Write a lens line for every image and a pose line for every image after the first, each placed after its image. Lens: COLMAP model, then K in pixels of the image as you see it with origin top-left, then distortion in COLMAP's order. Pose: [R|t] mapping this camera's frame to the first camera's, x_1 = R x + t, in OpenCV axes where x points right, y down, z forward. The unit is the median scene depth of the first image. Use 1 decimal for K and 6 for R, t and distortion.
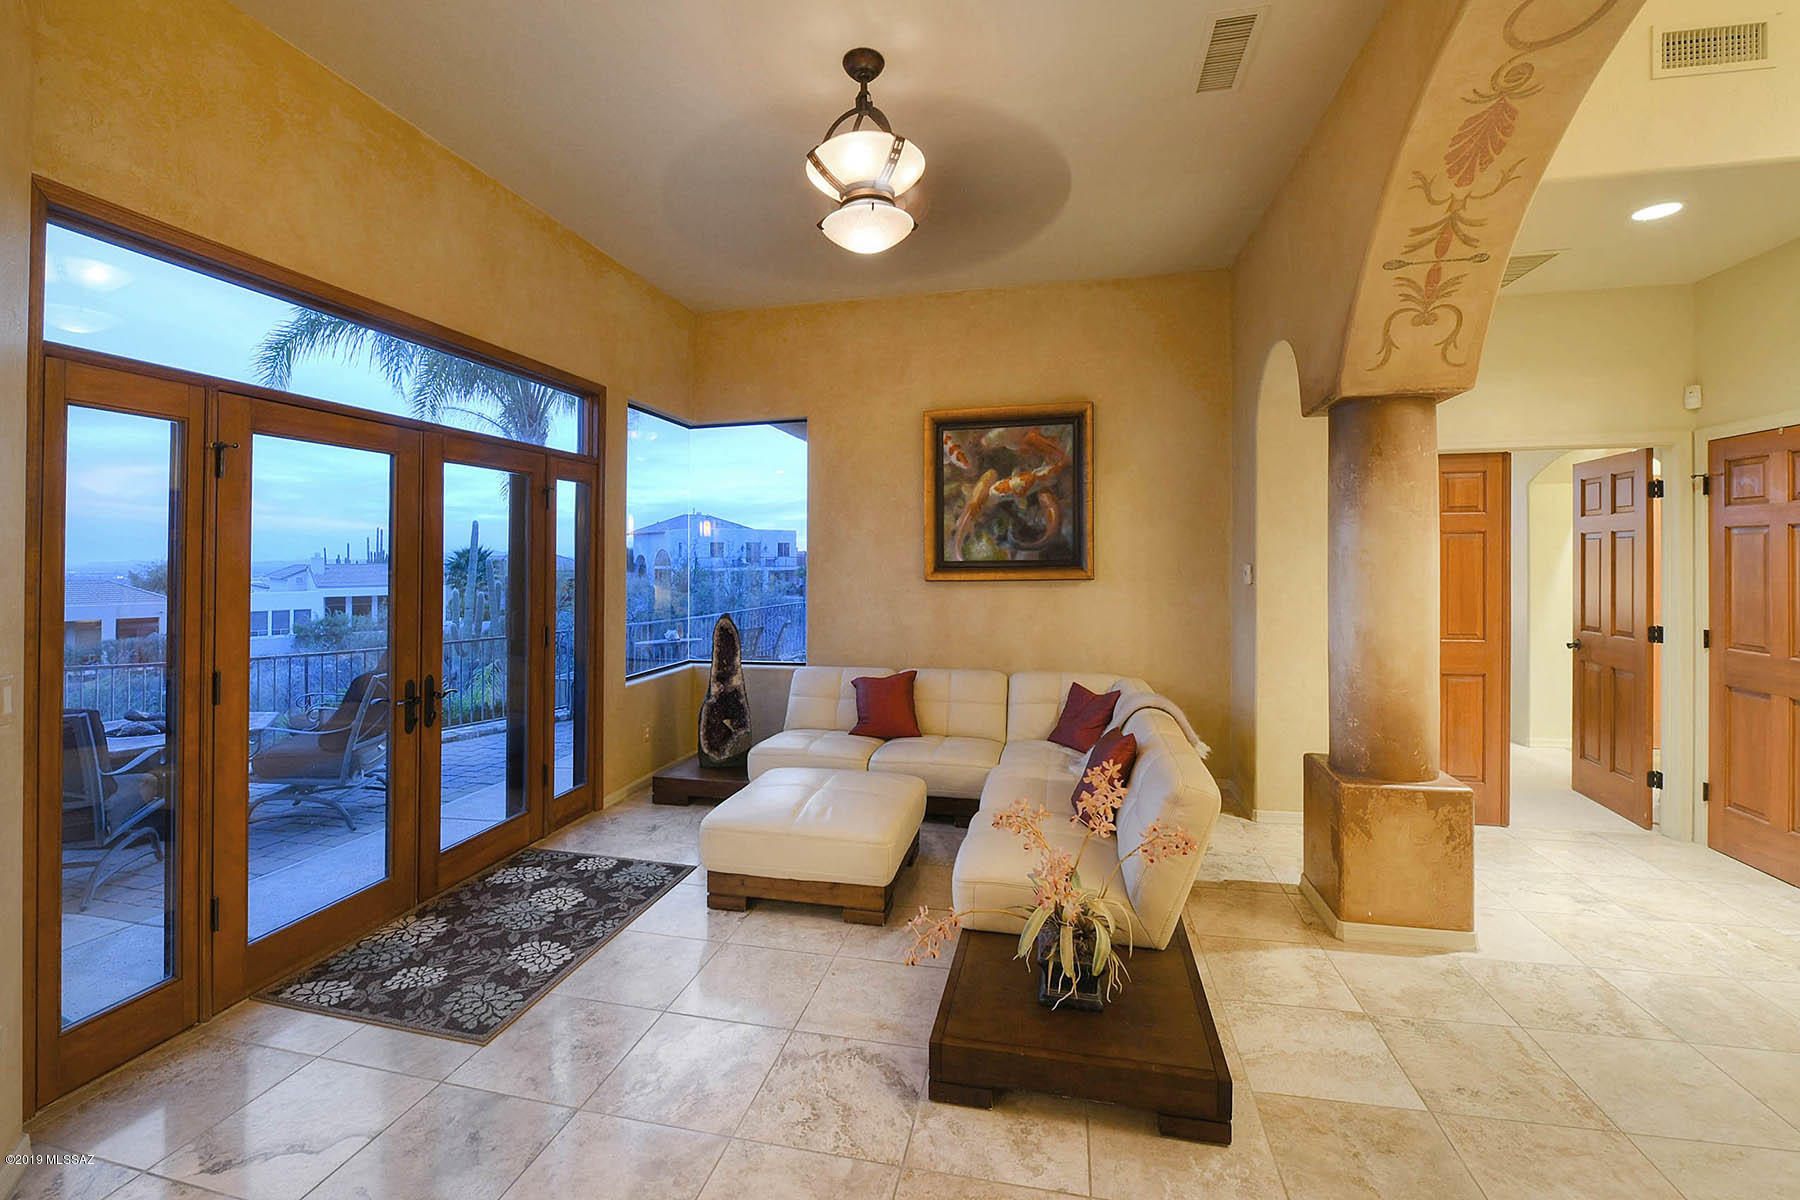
lens RADIAL K [[723.0, 0, 901.8], [0, 723.0, 562.8], [0, 0, 1]] dist [-0.015150, -0.000743]
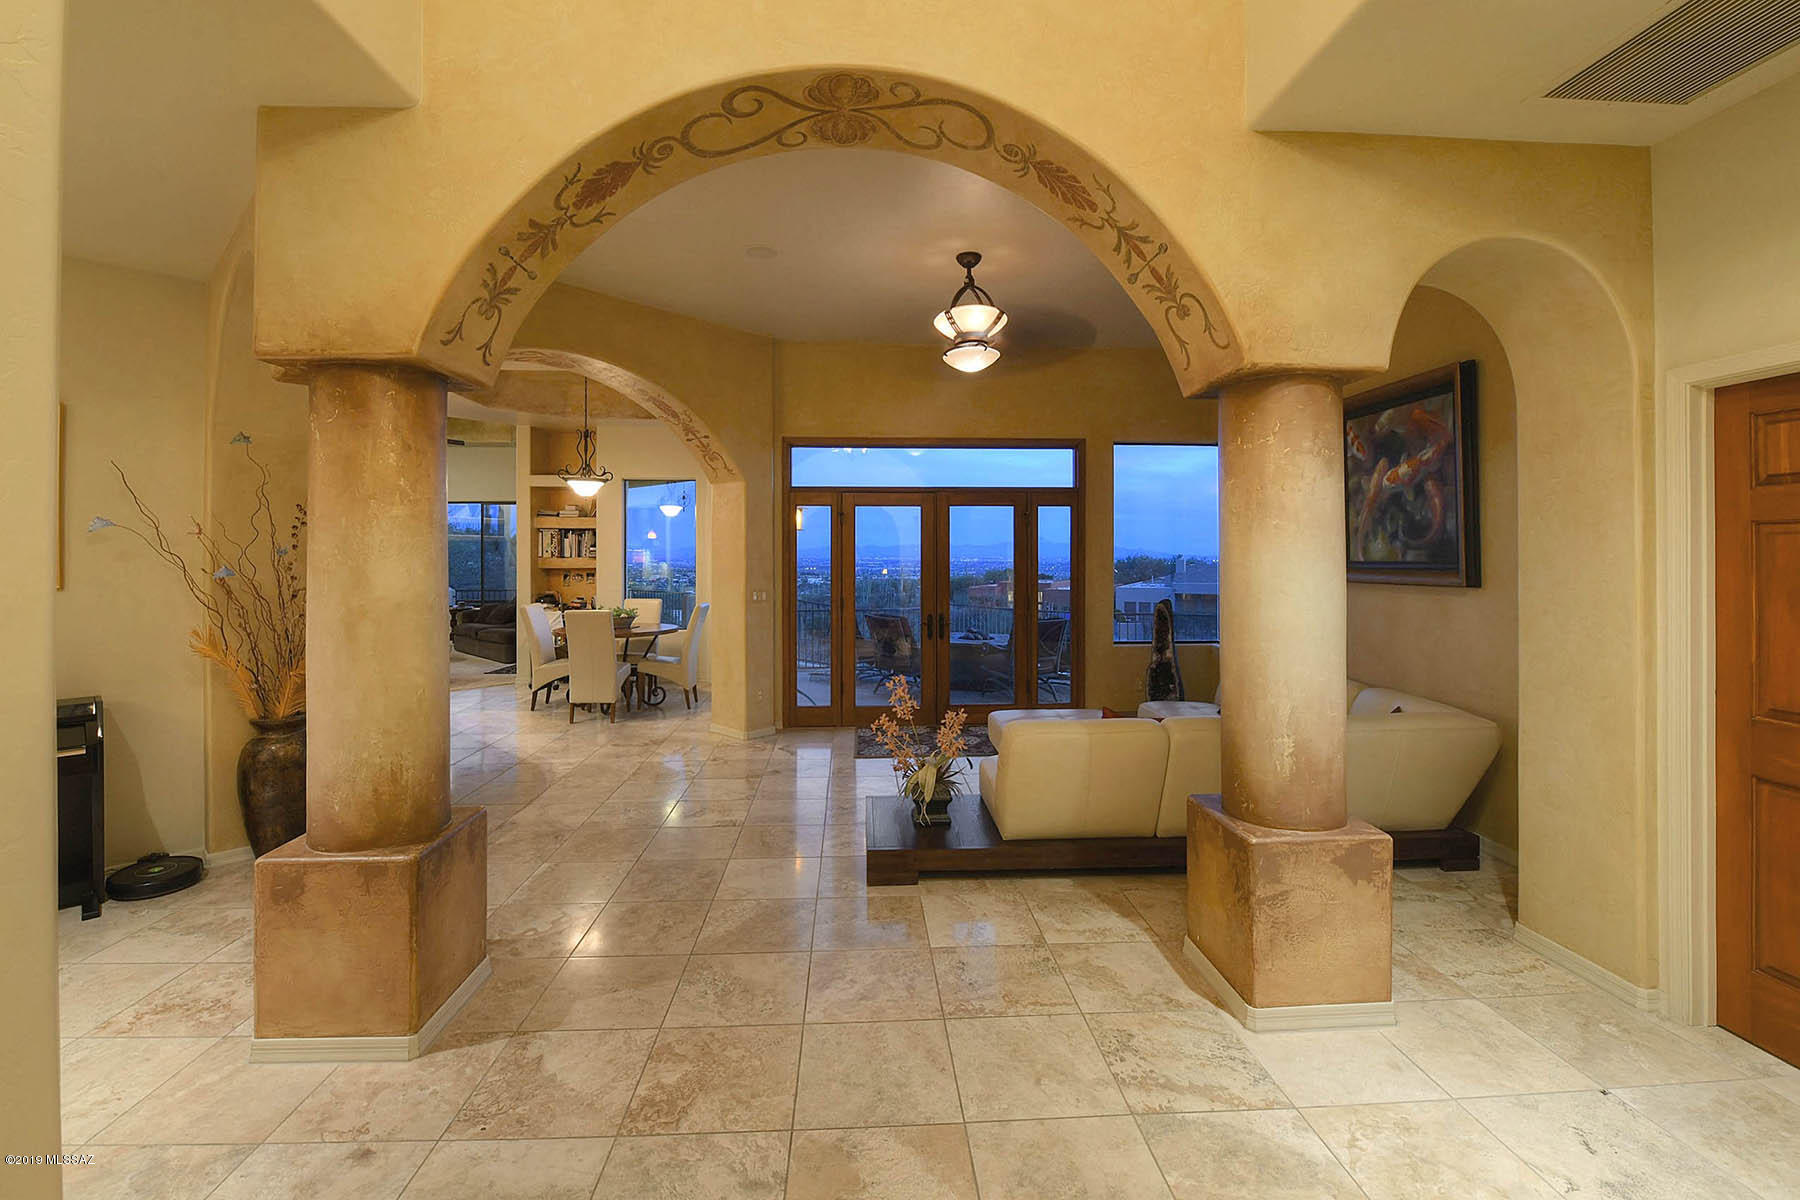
lens RADIAL K [[770.5, 0, 982.6], [0, 770.5, 569.3], [0, 0, 1]] dist [0.002901, -0.000048]
pose [[0.358835, 0.025481, -0.933053, 0.841985], [-0.007146, 0.999673, 0.024552, -0.012704], [0.933373, -0.002142, 0.358900, 0.204967]]
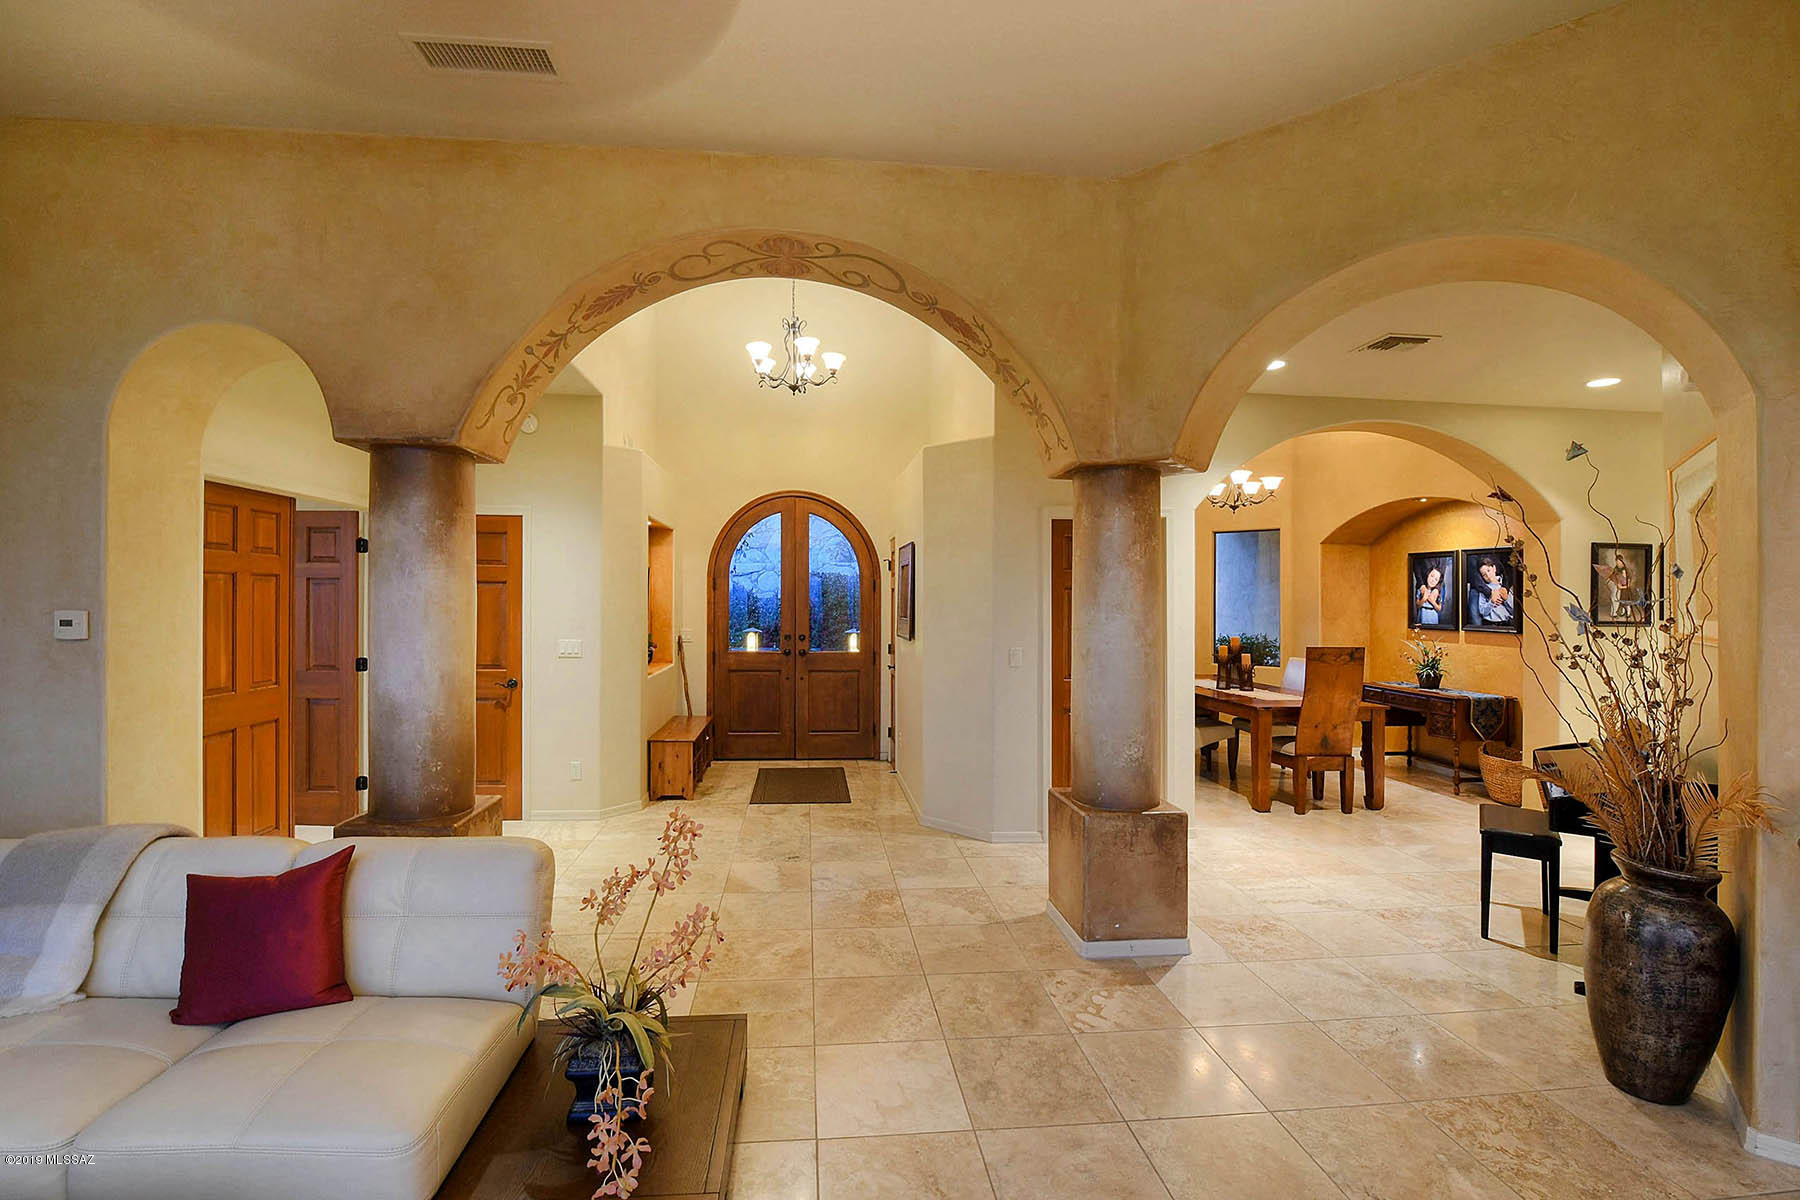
lens RADIAL K [[723.0, 0, 885.9], [0, 723.0, 601.0], [0, 0, 1]] dist [-0.015150, -0.000743]
pose [[-0.309767, -0.000461, 0.950812, -0.303056], [0.000022, 1.000000, 0.000492, -0.006405], [-0.950813, 0.000173, -0.309767, 0.414275]]
